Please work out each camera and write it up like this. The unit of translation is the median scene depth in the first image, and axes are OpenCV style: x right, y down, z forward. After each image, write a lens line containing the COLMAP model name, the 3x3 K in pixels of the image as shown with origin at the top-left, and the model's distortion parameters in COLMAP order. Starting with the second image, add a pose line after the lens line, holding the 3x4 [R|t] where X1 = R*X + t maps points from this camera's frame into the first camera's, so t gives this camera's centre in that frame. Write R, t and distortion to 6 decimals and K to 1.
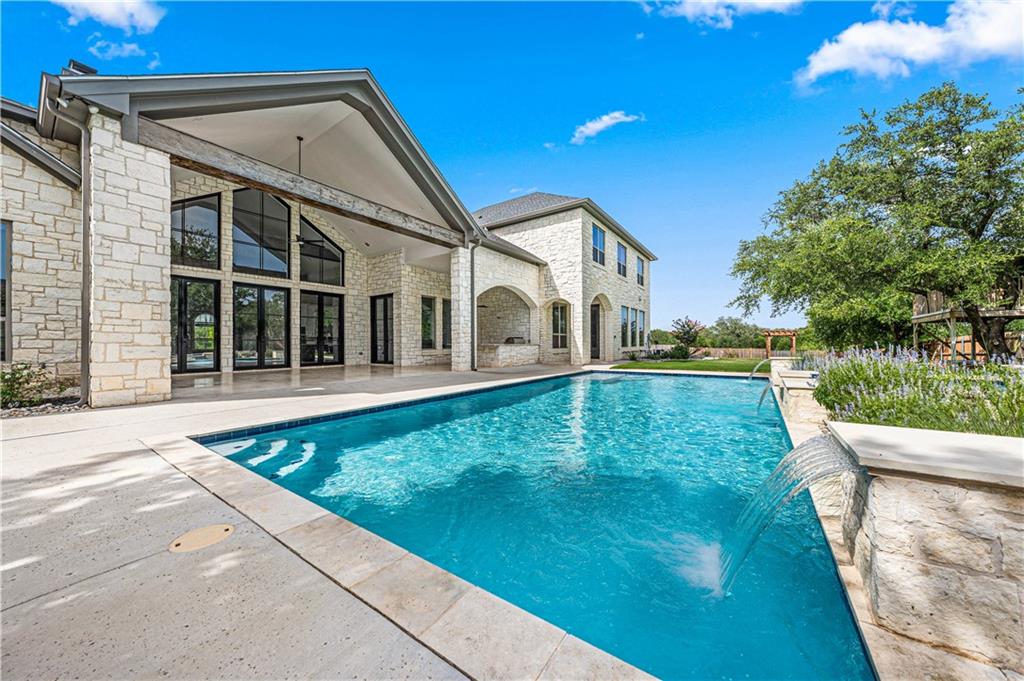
lens RADIAL K [[348.2, 0, 520.2], [0, 348.2, 340.6], [0, 0, 1]] dist [-0.006973, 0.000421]
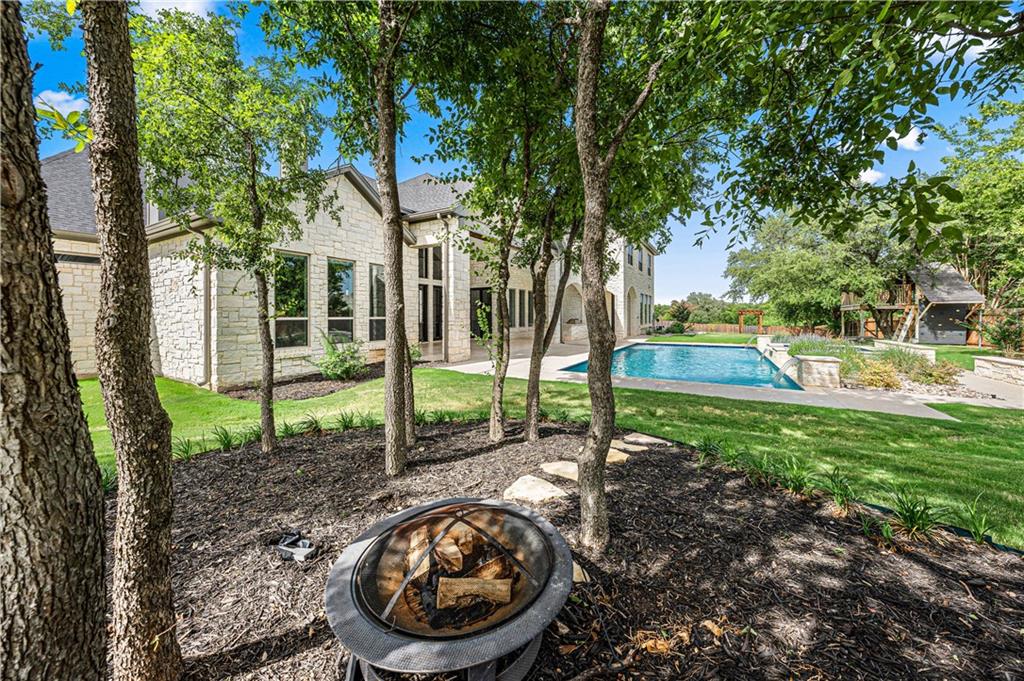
lens RADIAL K [[348.2, 0, 524.2], [0, 348.2, 313.2], [0, 0, 1]] dist [-0.006973, 0.000421]
pose [[0.996307, 0.004777, 0.085732, -0.348640], [-0.005085, 0.999981, 0.003372, -0.038067], [-0.085714, -0.003795, 0.996313, -0.370454]]
